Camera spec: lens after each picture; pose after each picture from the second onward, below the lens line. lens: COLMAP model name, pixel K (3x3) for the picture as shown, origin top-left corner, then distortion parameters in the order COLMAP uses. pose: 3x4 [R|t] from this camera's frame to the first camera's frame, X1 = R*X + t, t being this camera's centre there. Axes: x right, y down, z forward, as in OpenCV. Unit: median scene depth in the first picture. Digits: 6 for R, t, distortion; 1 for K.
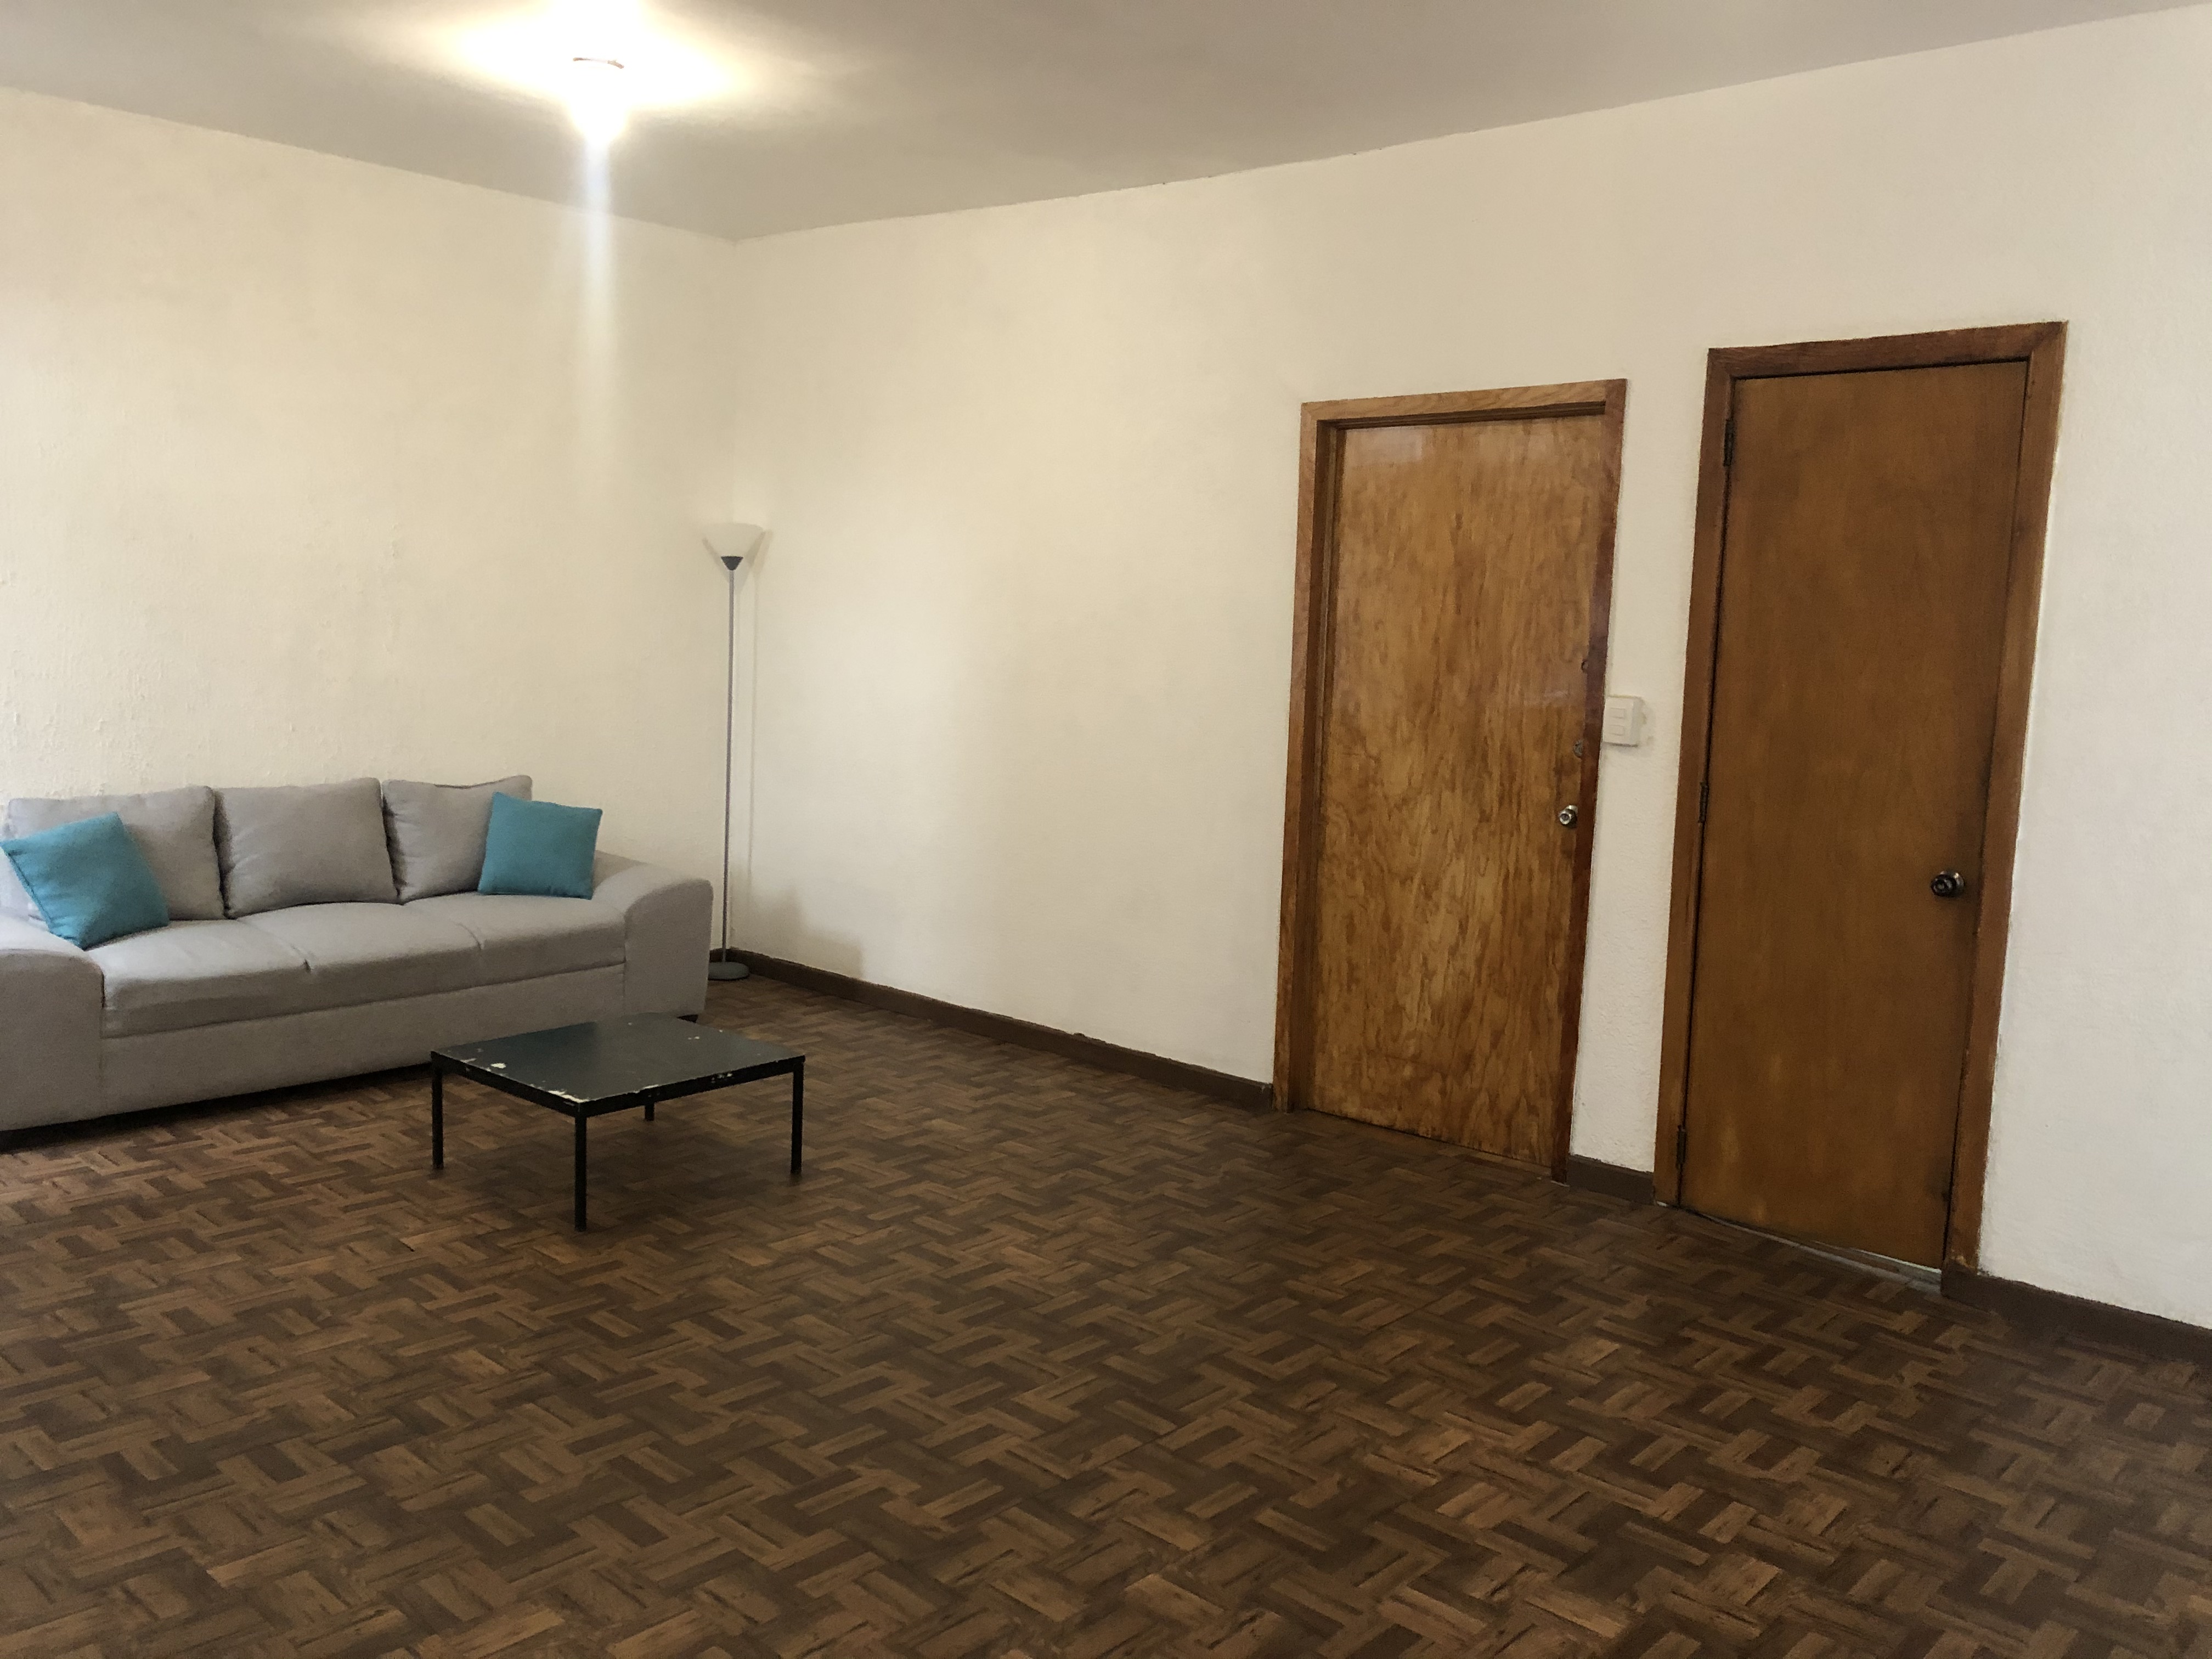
lens RADIAL K [[1815.6, 0, 1094.5], [0, 1815.6, 810.3], [0, 0, 1]] dist [0.042413, -0.042771]
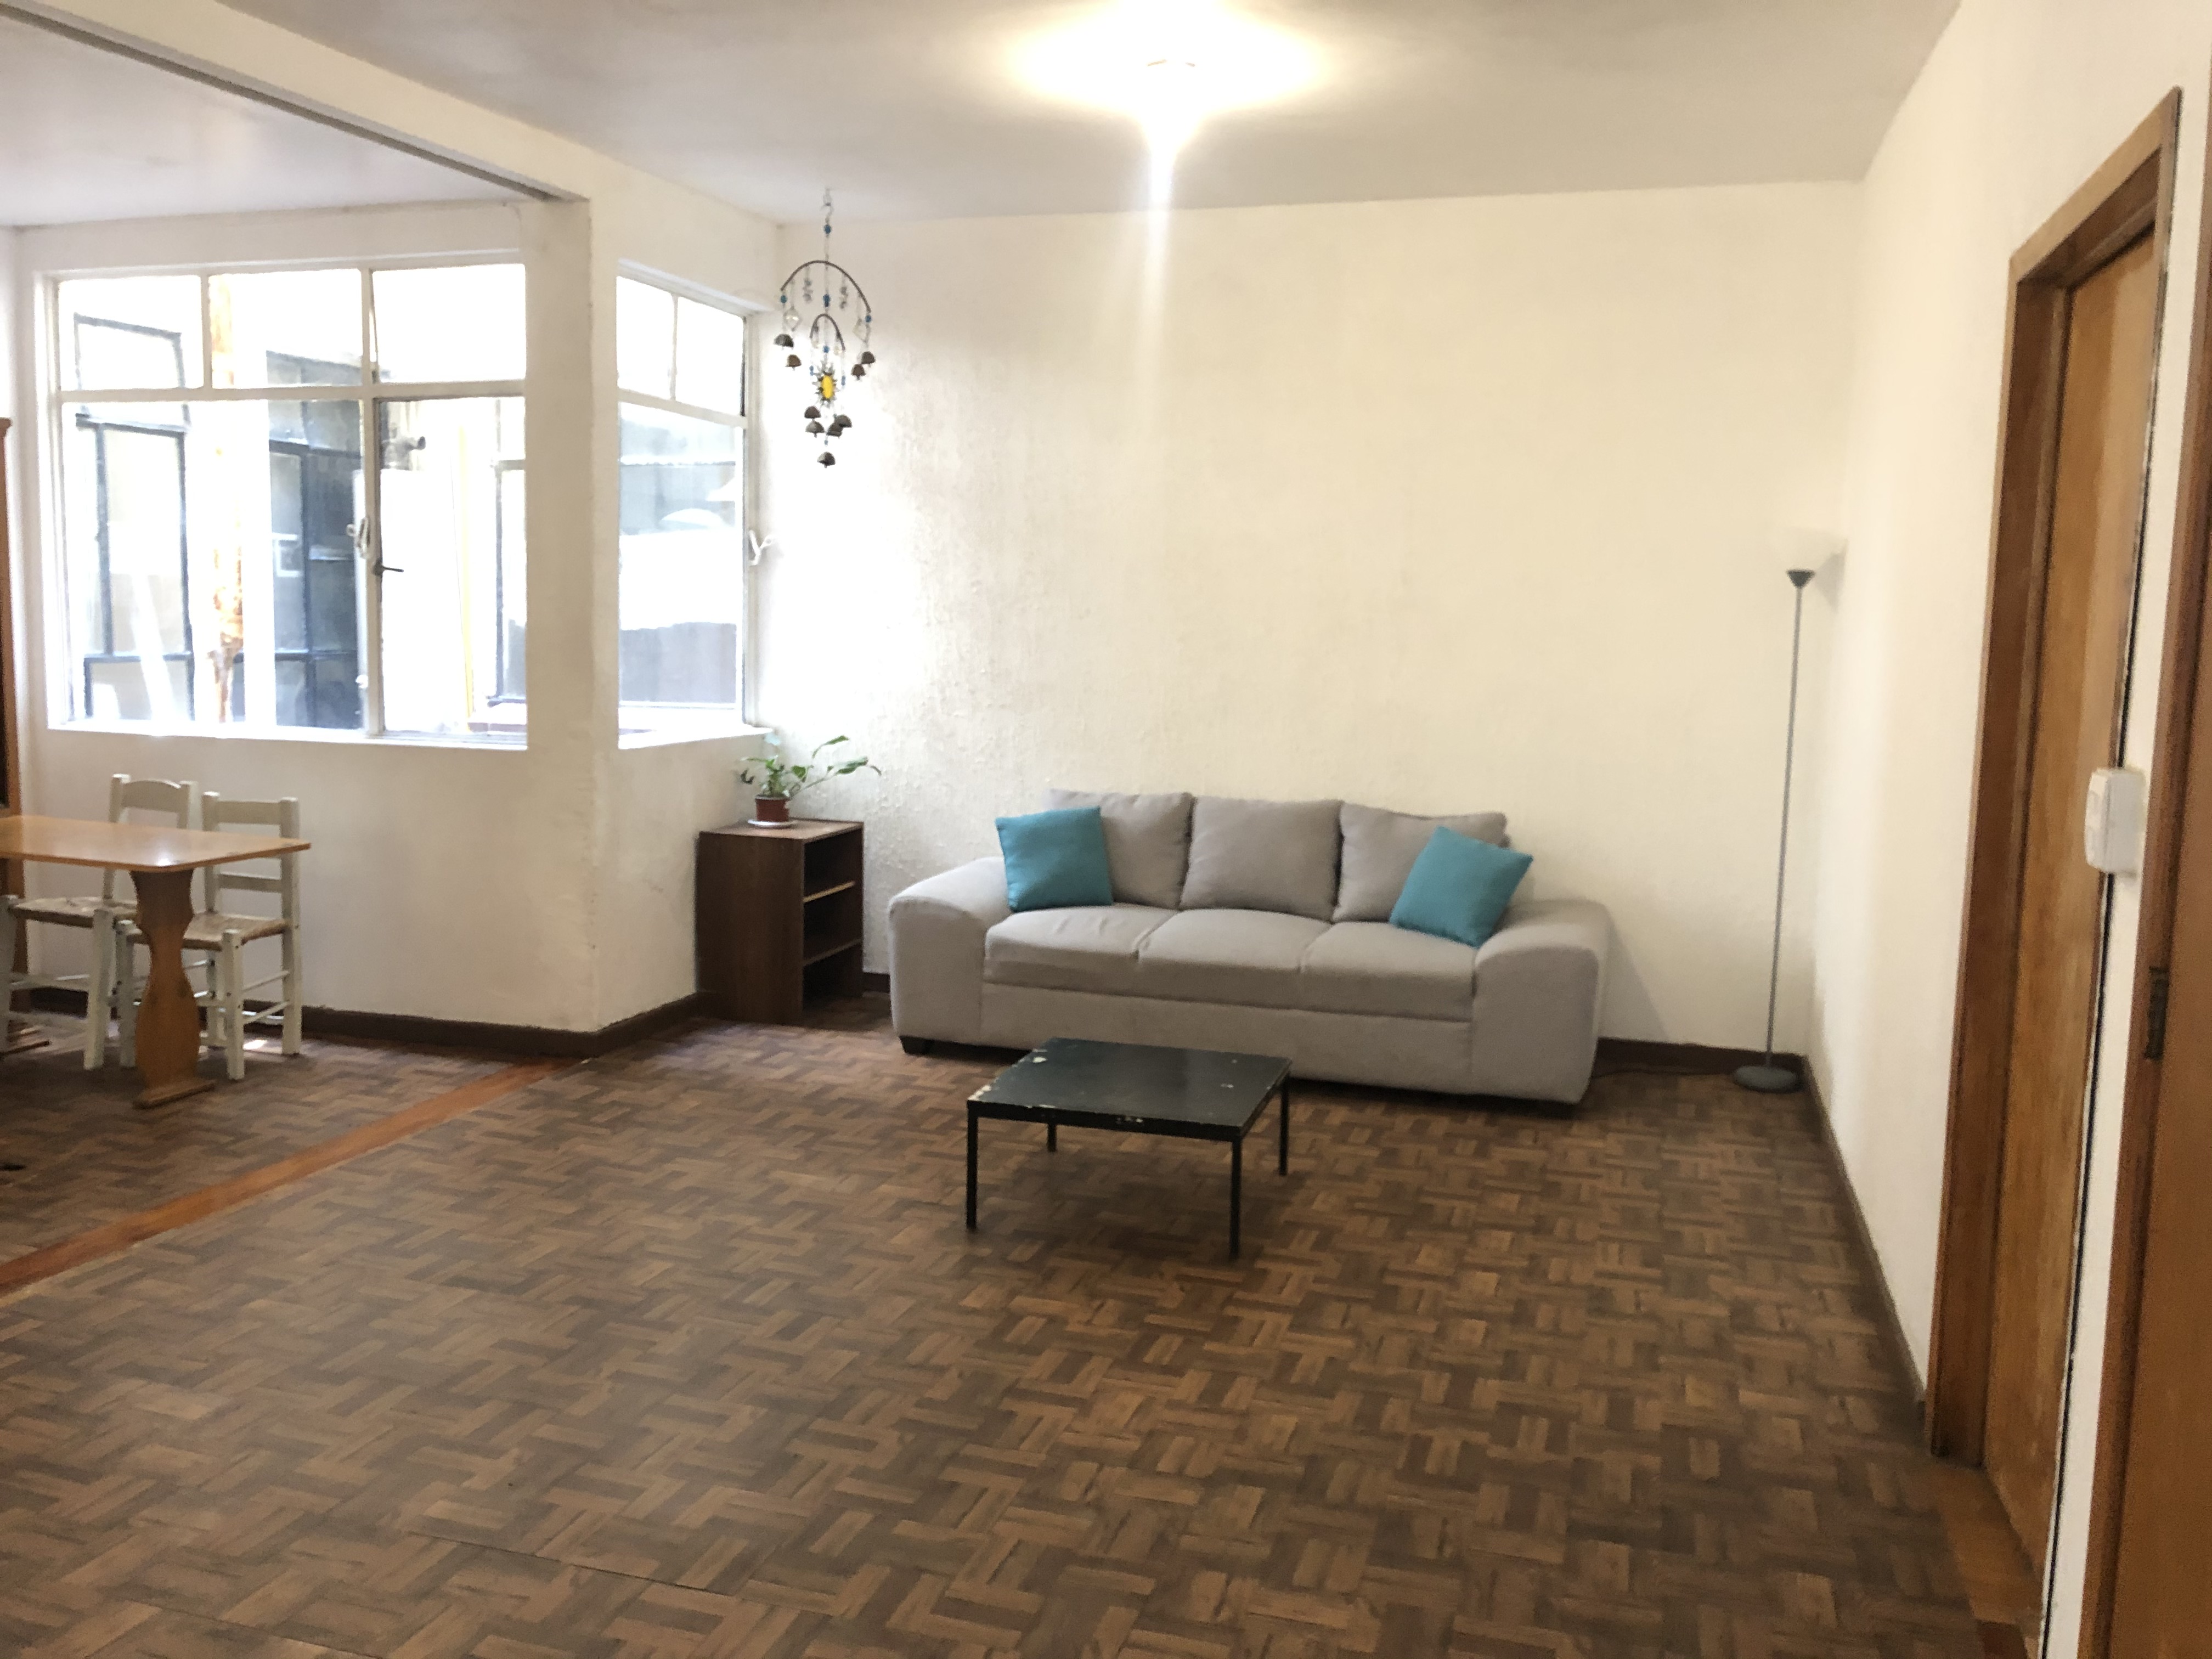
lens RADIAL K [[1815.6, 0, 1102.0], [0, 1815.6, 810.1], [0, 0, 1]] dist [0.042413, -0.042771]
pose [[0.429624, 0.075947, -0.899809, 0.627987], [-0.106666, 0.993749, 0.032947, -0.041978], [0.896686, 0.081824, 0.435039, 0.582959]]
